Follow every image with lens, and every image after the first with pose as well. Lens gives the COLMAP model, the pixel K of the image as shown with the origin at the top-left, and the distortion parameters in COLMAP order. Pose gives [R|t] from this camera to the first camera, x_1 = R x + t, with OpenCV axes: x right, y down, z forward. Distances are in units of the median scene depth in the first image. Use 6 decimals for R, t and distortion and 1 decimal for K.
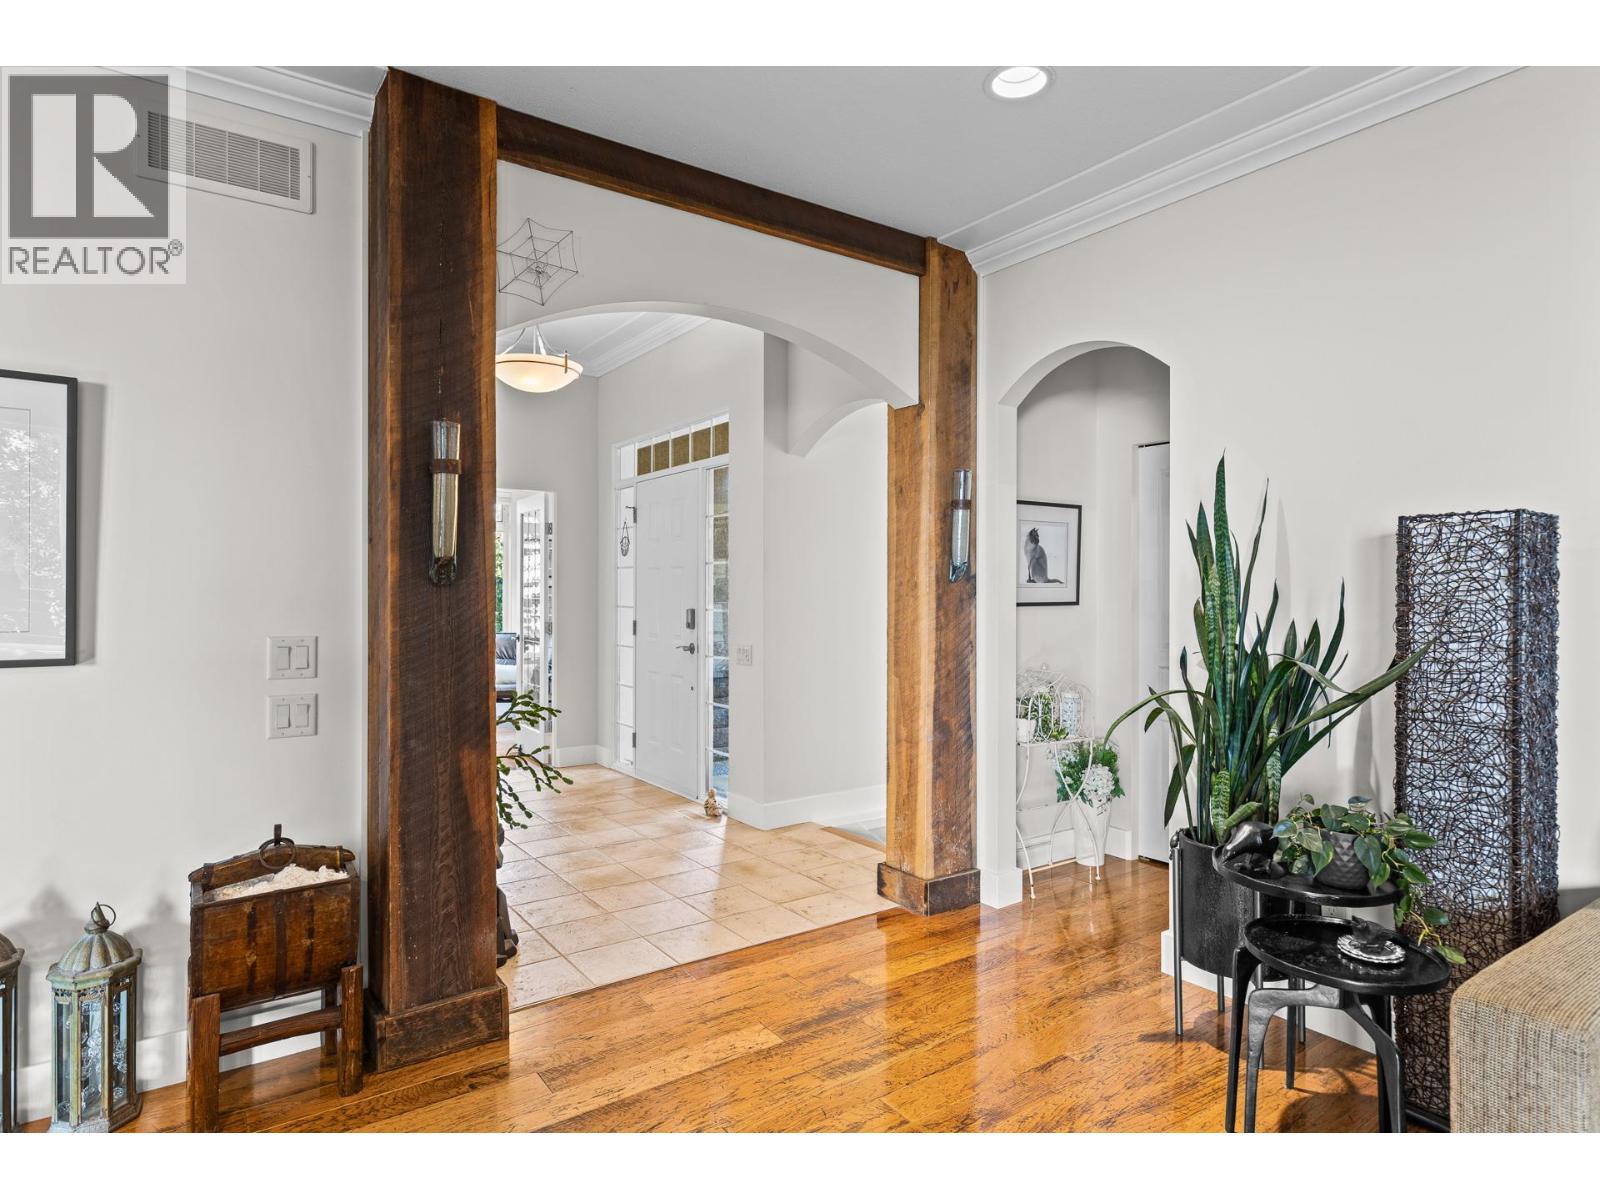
lens RADIAL K [[928.3, 0, 800.0], [0, 928.3, 600.0], [0, 0, 1]] dist [0.003166, 0.001199]
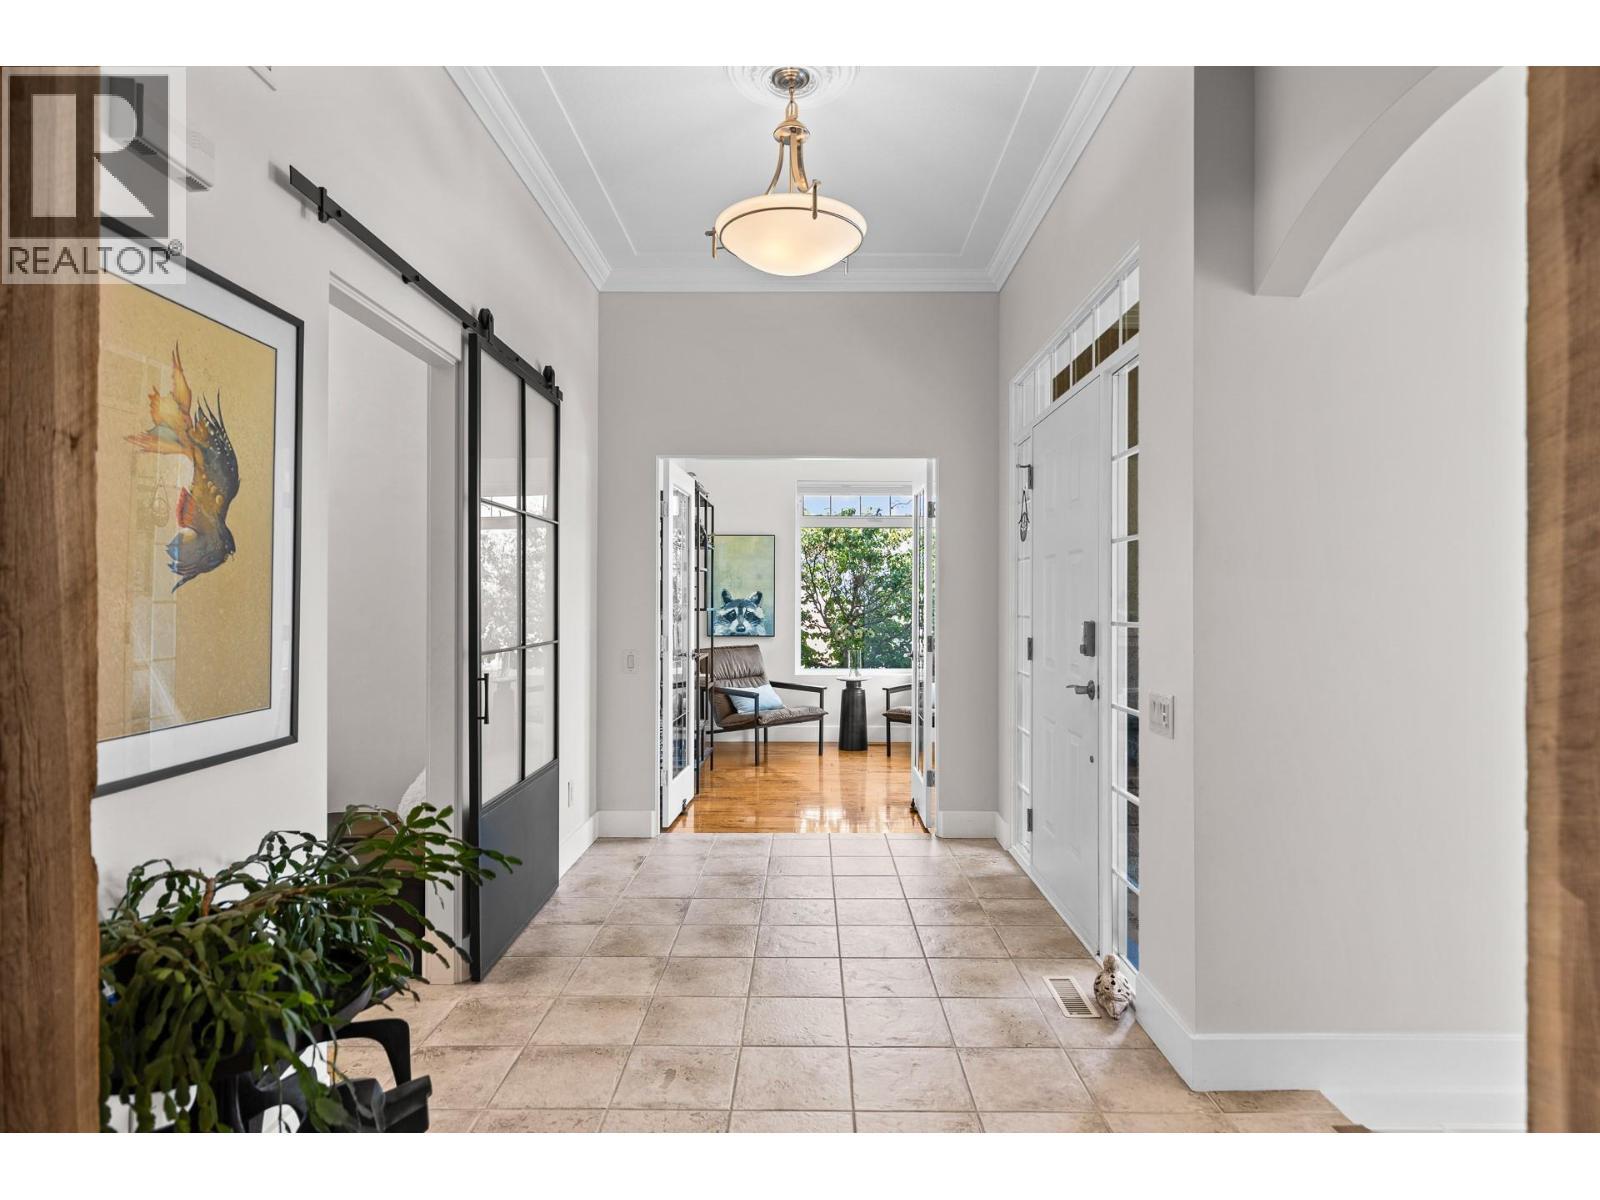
lens RADIAL K [[835.4, 0, 800.0], [0, 835.4, 600.0], [0, 0, 1]] dist [-0.002950, 0.000055]
pose [[0.800958, 0.000488, -0.598720, 0.051953], [-0.007975, 0.999920, -0.009854, 0.002903], [0.598667, 0.012667, 0.800898, 0.503776]]
